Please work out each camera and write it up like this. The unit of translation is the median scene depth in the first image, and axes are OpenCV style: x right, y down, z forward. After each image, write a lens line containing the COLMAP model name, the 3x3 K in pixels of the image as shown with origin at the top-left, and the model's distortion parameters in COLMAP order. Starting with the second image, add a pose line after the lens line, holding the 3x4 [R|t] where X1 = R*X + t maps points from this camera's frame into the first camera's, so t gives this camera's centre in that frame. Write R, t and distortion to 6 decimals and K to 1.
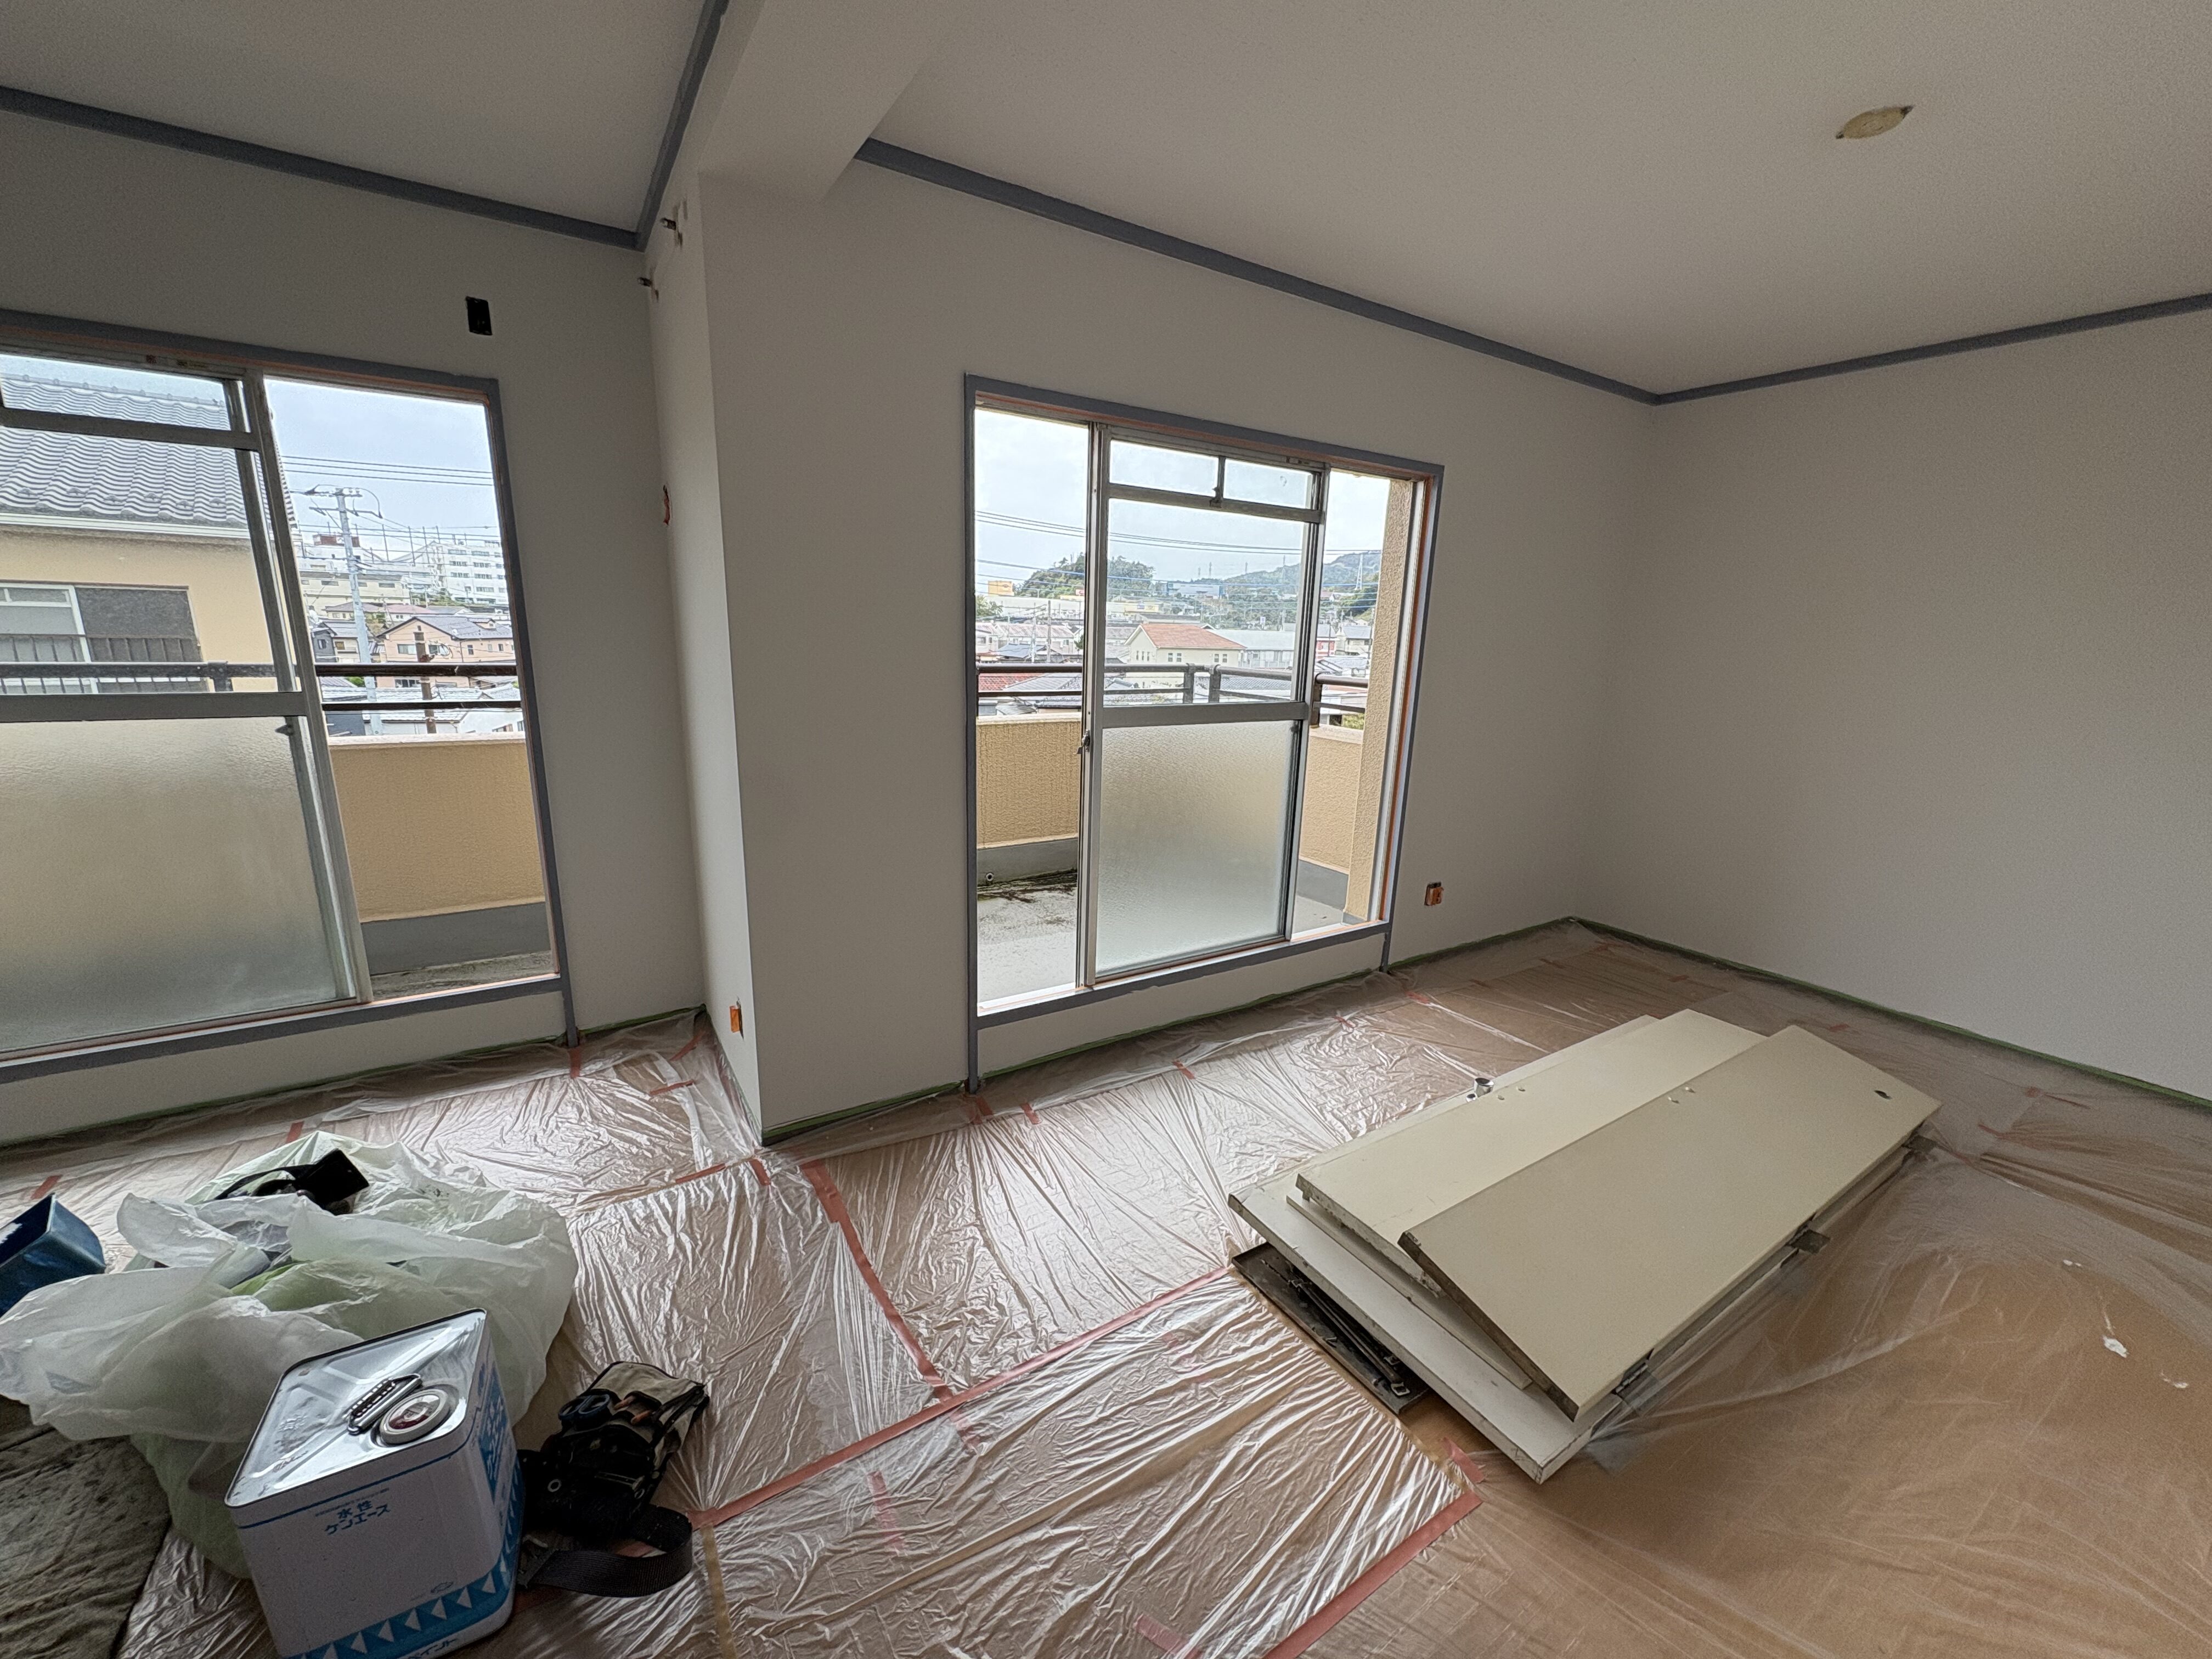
lens RADIAL K [[879.3, 0, 1112.9], [0, 879.3, 832.1], [0, 0, 1]] dist [0.007552, -0.000018]
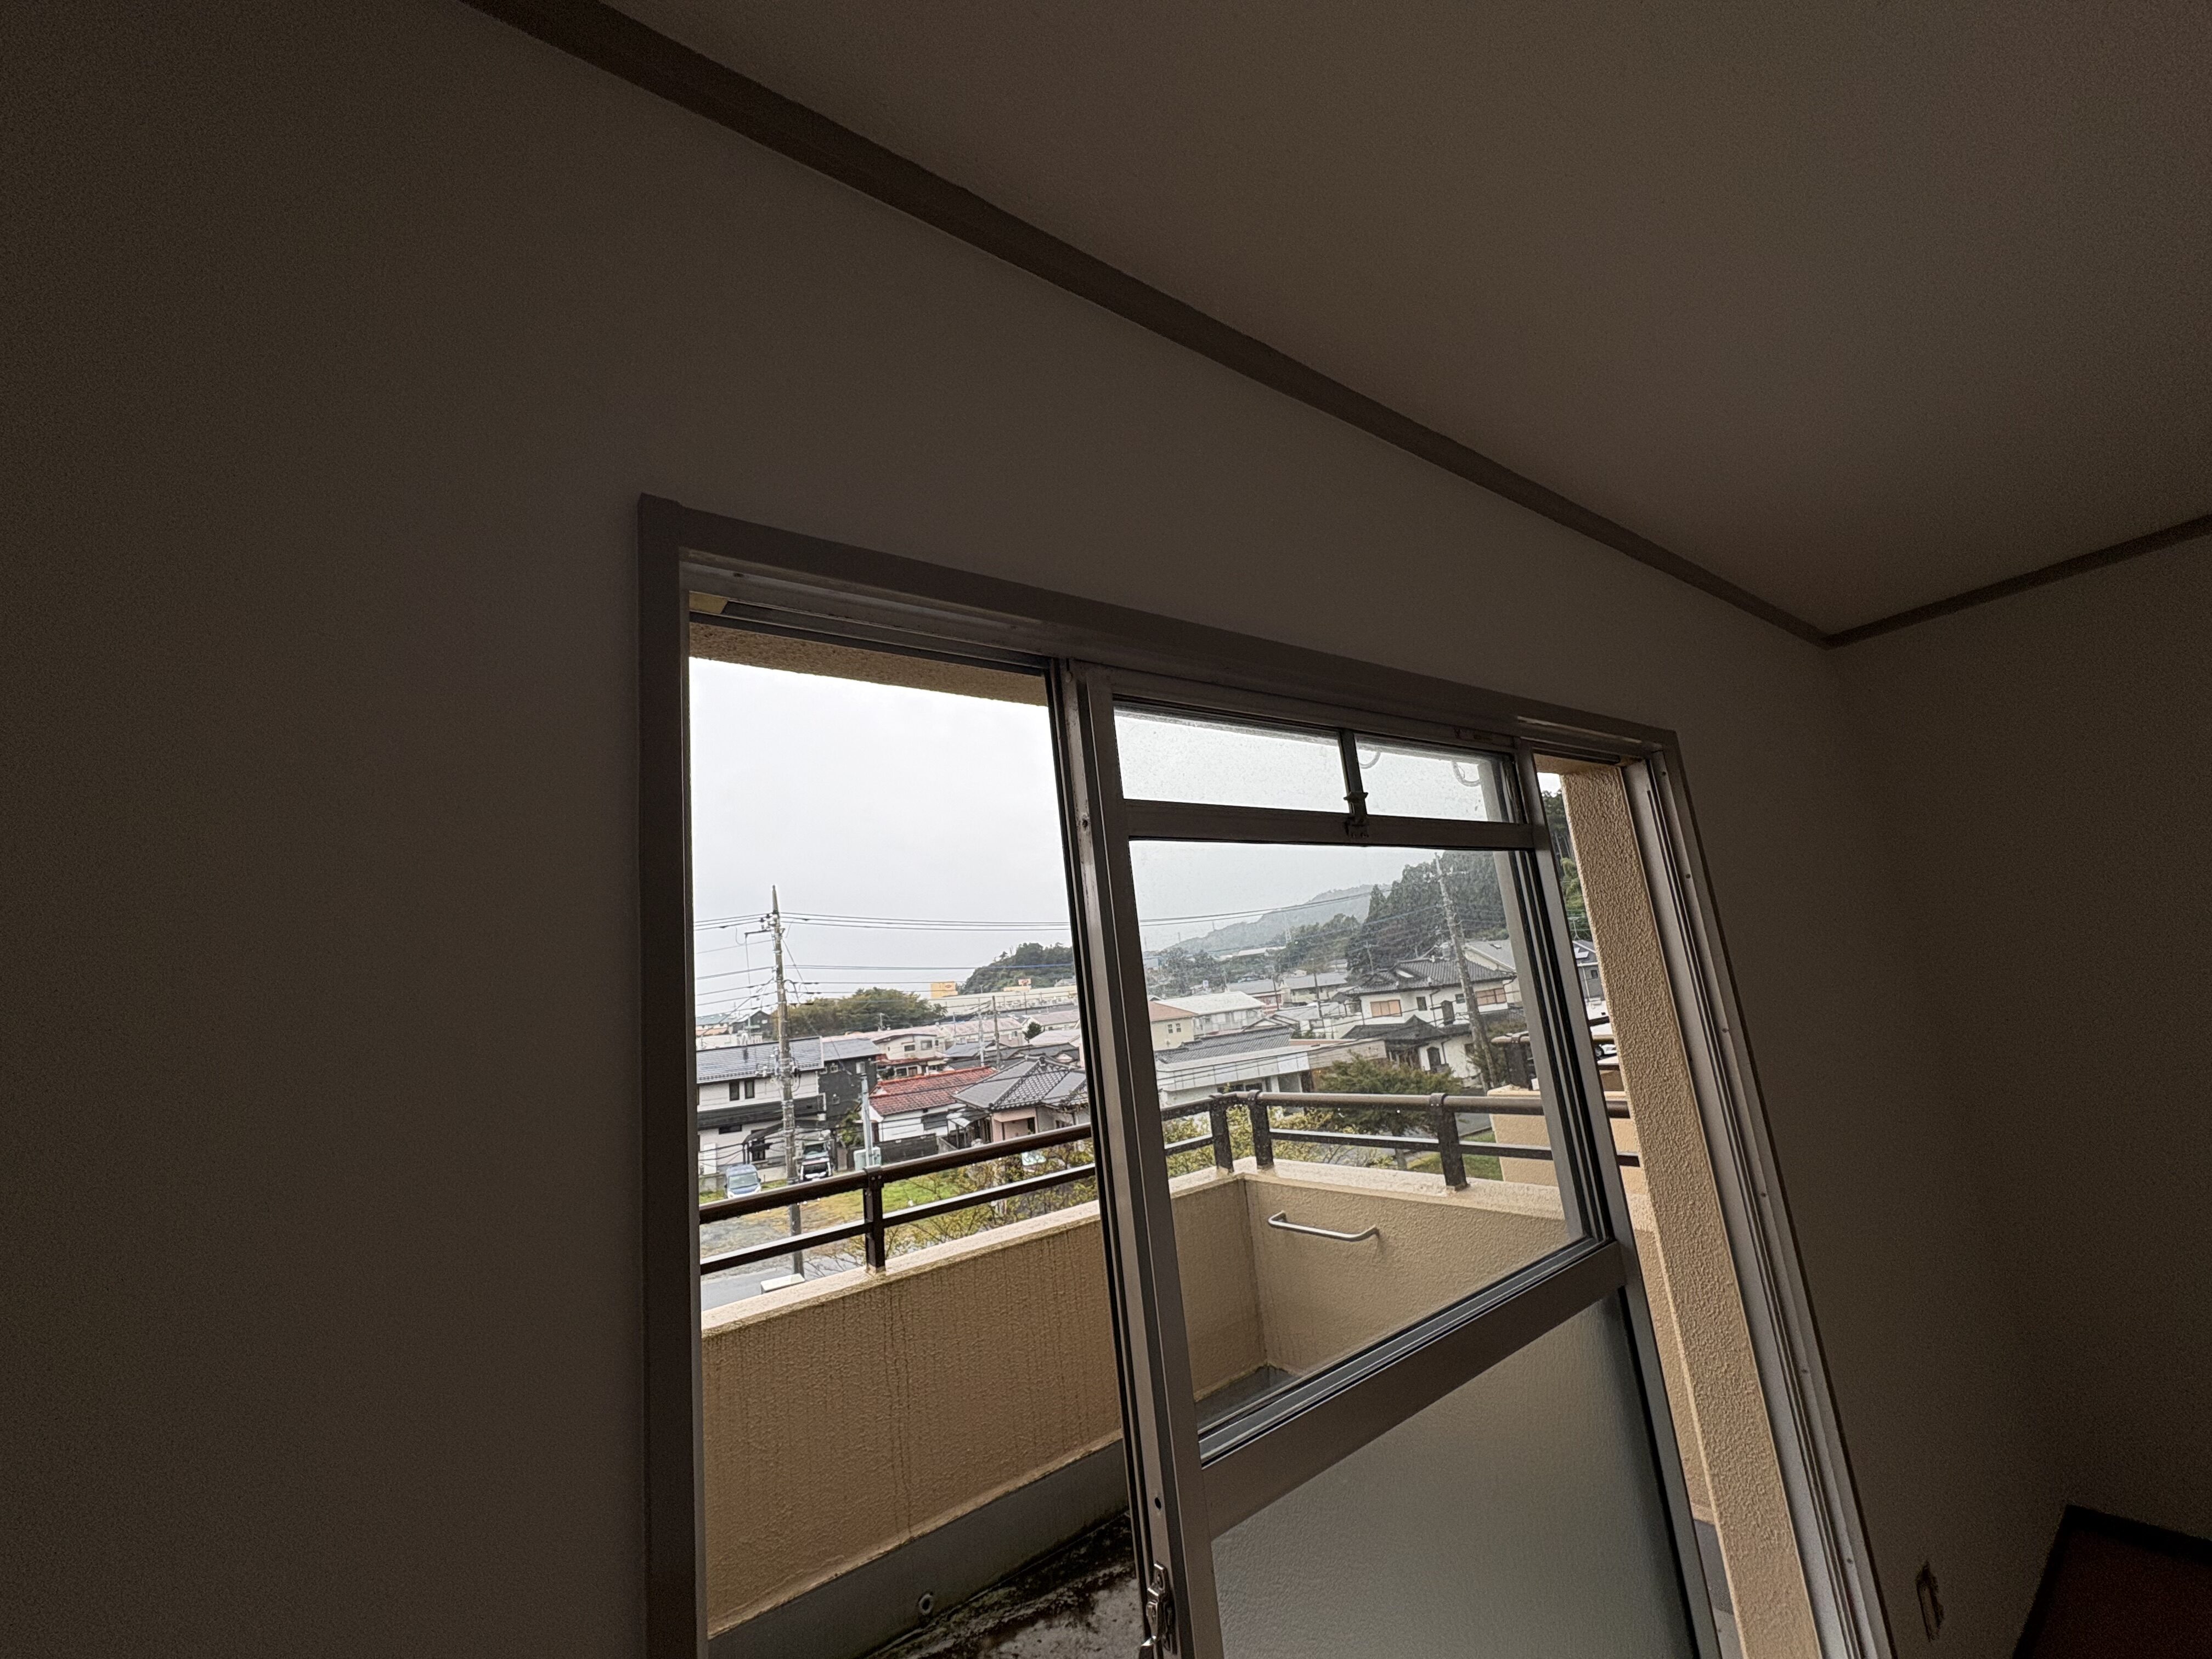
lens RADIAL K [[879.3, 0, 1112.9], [0, 879.3, 832.1], [0, 0, 1]] dist [0.007552, -0.000018]
pose [[0.988381, -0.125351, 0.085970, -0.023130], [0.149654, 0.901500, -0.406081, -0.125444], [-0.026600, 0.414228, 0.909784, 0.358796]]
